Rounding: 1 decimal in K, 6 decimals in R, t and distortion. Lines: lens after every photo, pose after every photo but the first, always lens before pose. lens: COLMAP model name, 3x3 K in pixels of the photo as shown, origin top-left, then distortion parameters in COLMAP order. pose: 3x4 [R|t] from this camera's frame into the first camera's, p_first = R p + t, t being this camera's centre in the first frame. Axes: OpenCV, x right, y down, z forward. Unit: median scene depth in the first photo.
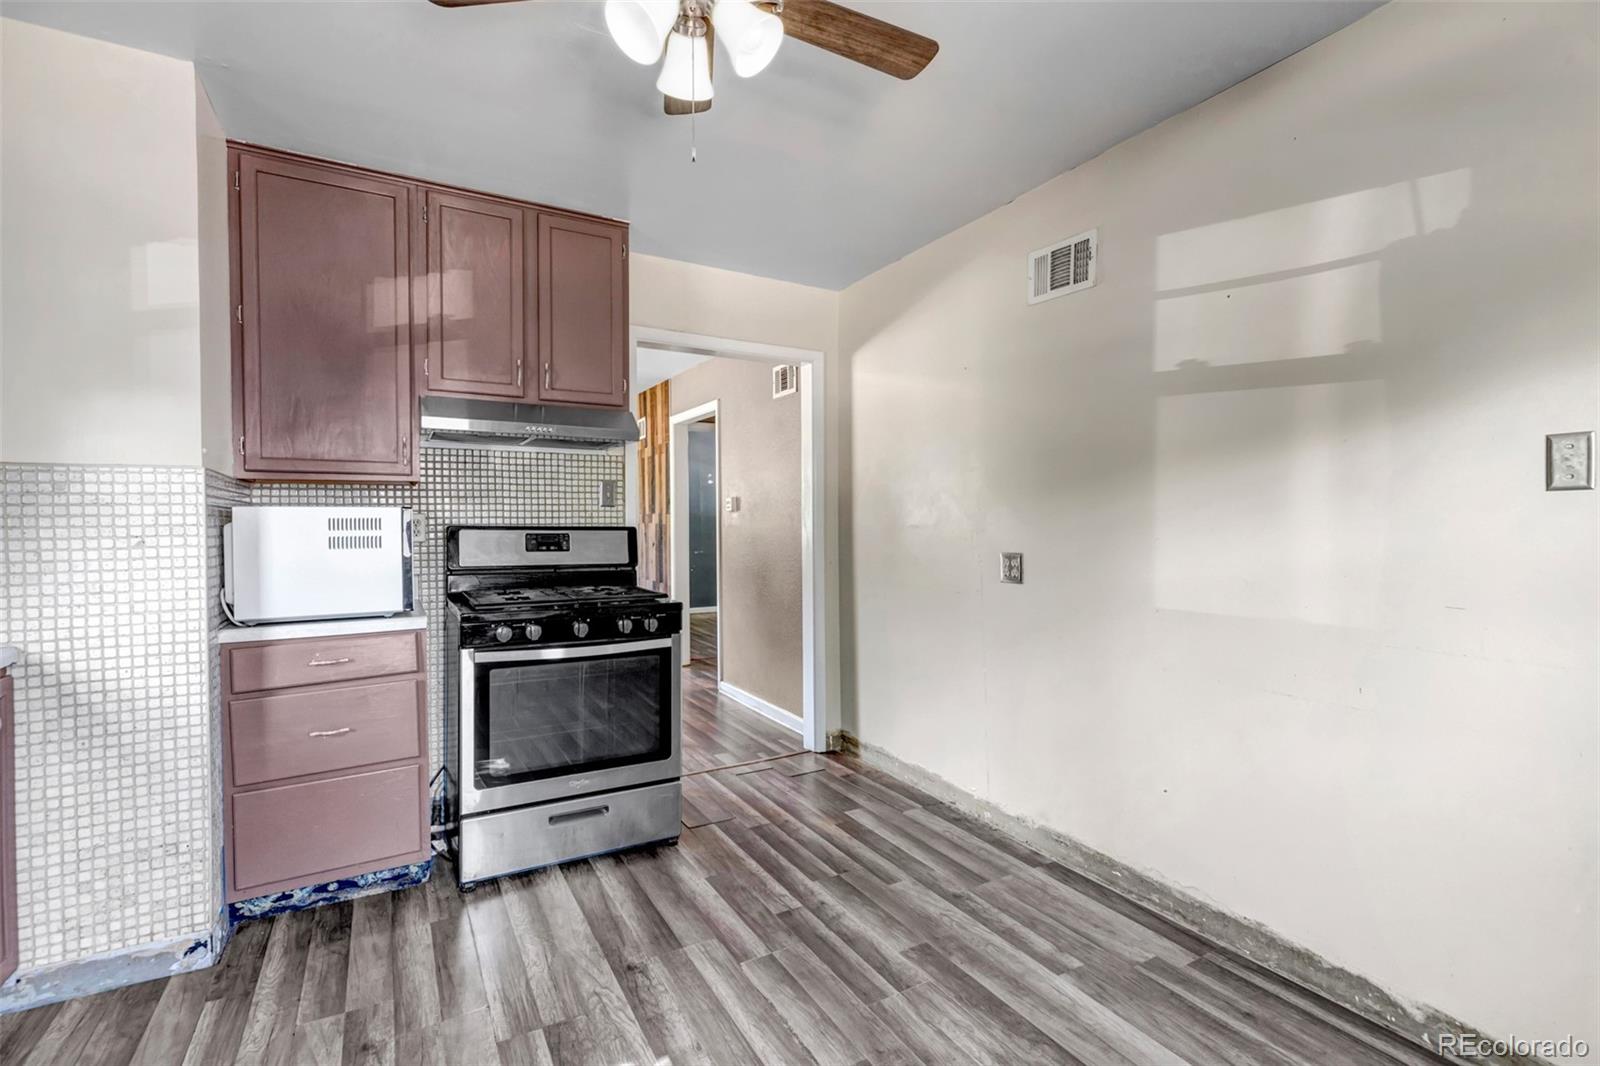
lens RADIAL K [[734.8, 0, 800.7], [0, 734.8, 529.9], [0, 0, 1]] dist [0.003892, -0.000727]
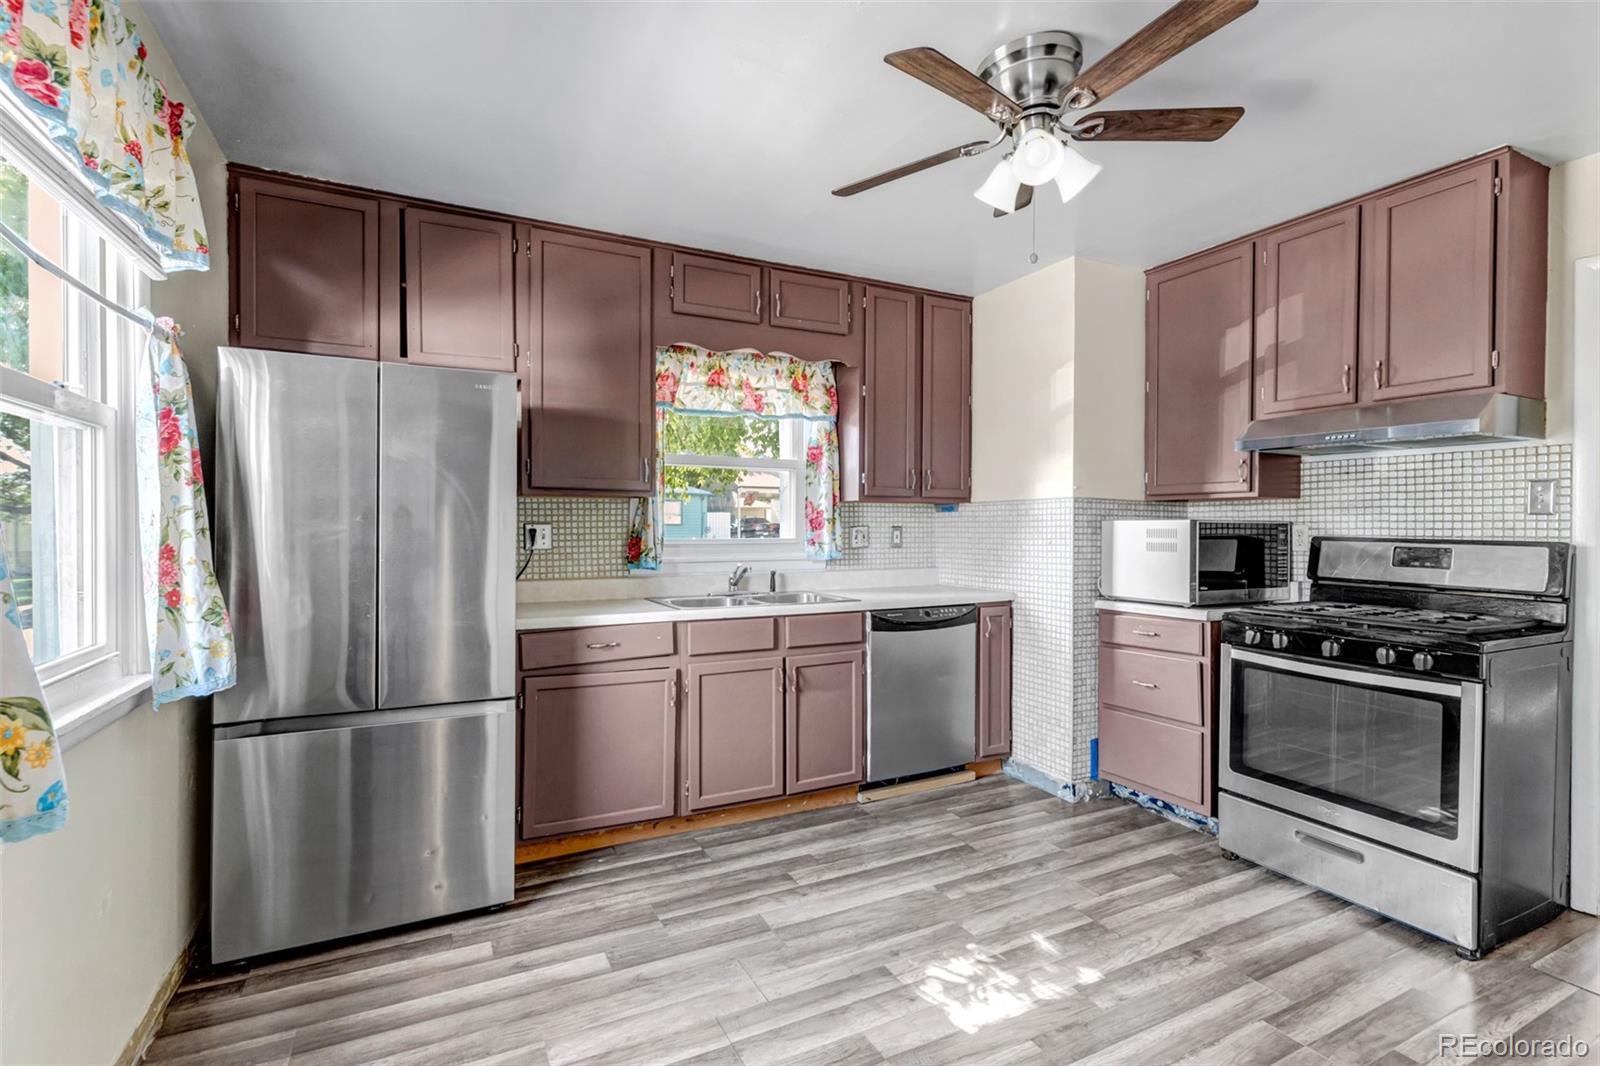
lens RADIAL K [[734.8, 0, 794.7], [0, 734.8, 528.3], [0, 0, 1]] dist [0.003892, -0.000727]
pose [[-0.049440, 0.005895, -0.998760, 0.734826], [-0.014296, 0.999876, 0.006609, -0.016596], [0.998675, 0.014605, -0.049350, 0.392145]]
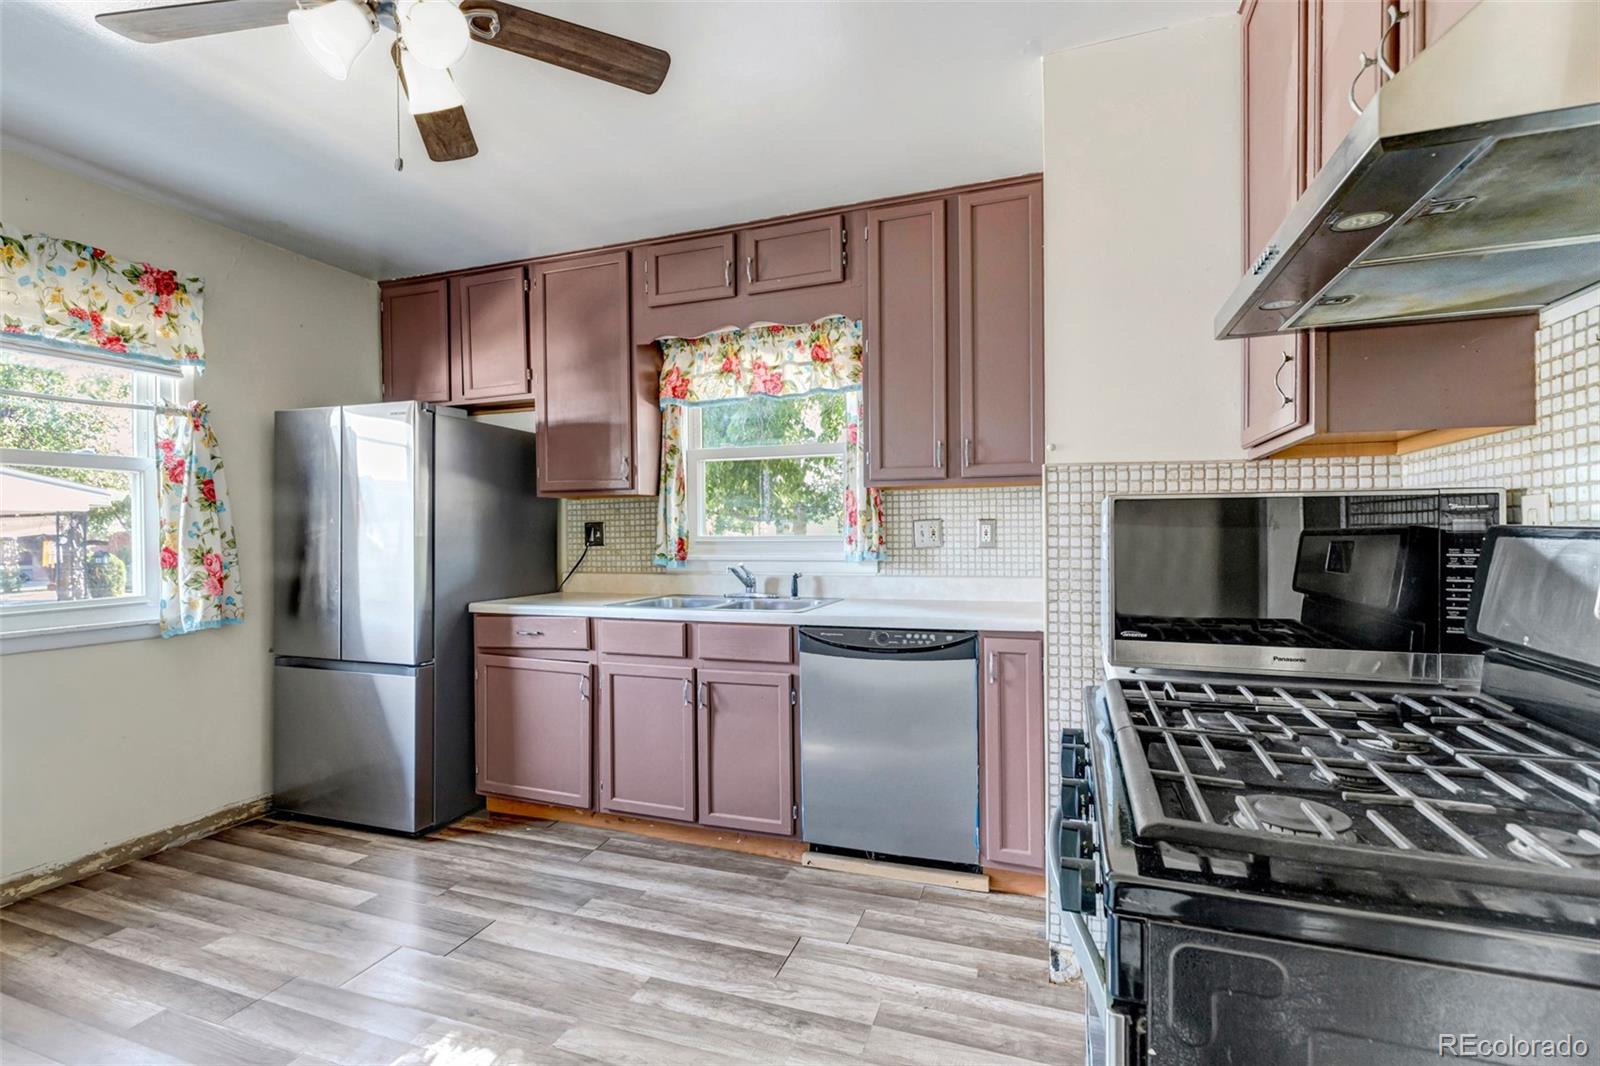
lens RADIAL K [[734.8, 0, 794.6], [0, 734.8, 532.1], [0, 0, 1]] dist [0.003892, -0.000727]
pose [[-0.758948, 0.013434, -0.651013, 0.068177], [0.004489, 0.999871, 0.015399, -0.011637], [0.651136, 0.008765, -0.758910, 1.294511]]
